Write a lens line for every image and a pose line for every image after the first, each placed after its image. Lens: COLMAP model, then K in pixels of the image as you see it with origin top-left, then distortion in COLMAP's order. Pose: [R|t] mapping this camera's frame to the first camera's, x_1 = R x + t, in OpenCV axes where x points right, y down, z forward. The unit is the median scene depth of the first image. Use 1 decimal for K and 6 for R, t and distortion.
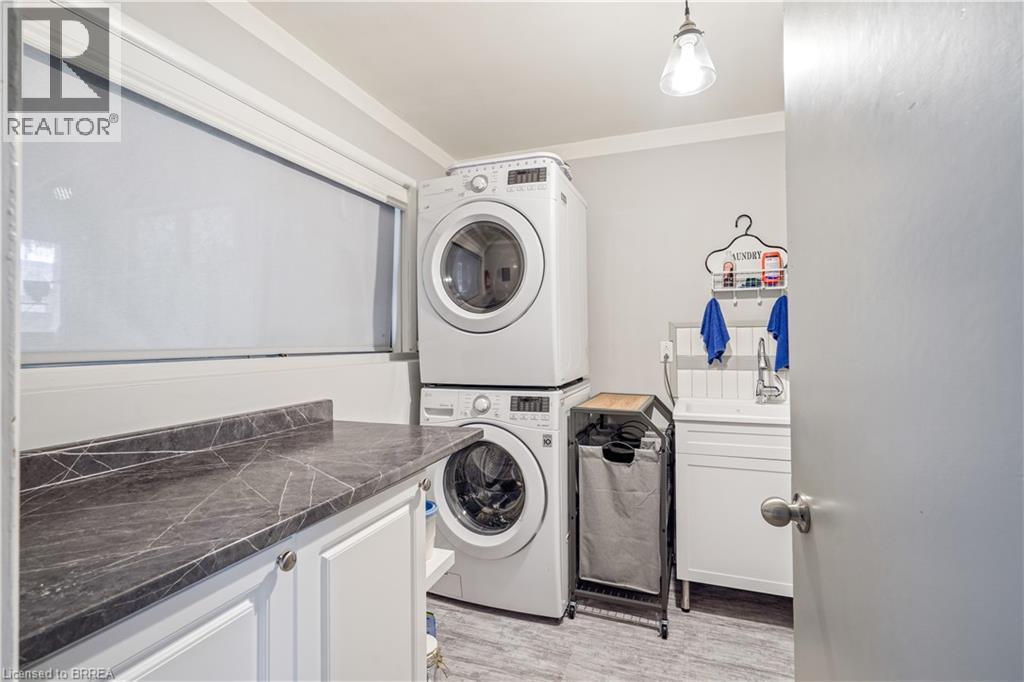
lens RADIAL K [[476.9, 0, 512.2], [0, 476.9, 339.3], [0, 0, 1]] dist [0.000688, 0.001146]
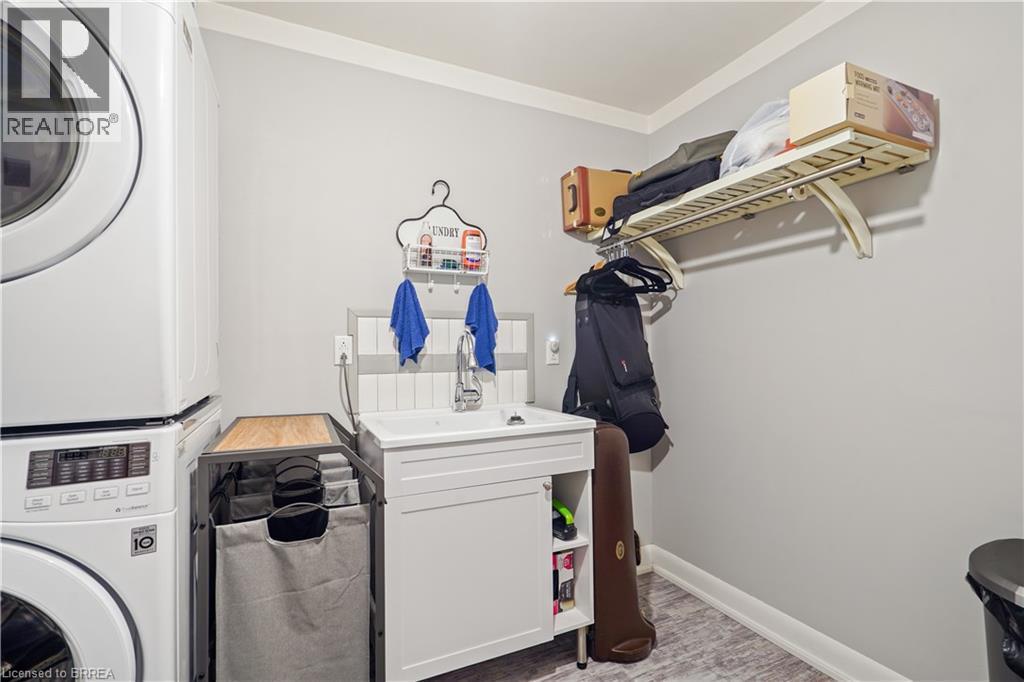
lens RADIAL K [[476.9, 0, 512.7], [0, 476.9, 343.1], [0, 0, 1]] dist [0.000688, 0.001146]
pose [[0.705267, 0.008567, 0.708891, -0.001205], [0.001331, 0.999909, -0.013407, 0.027762], [-0.708941, 0.010399, 0.705191, 0.352618]]
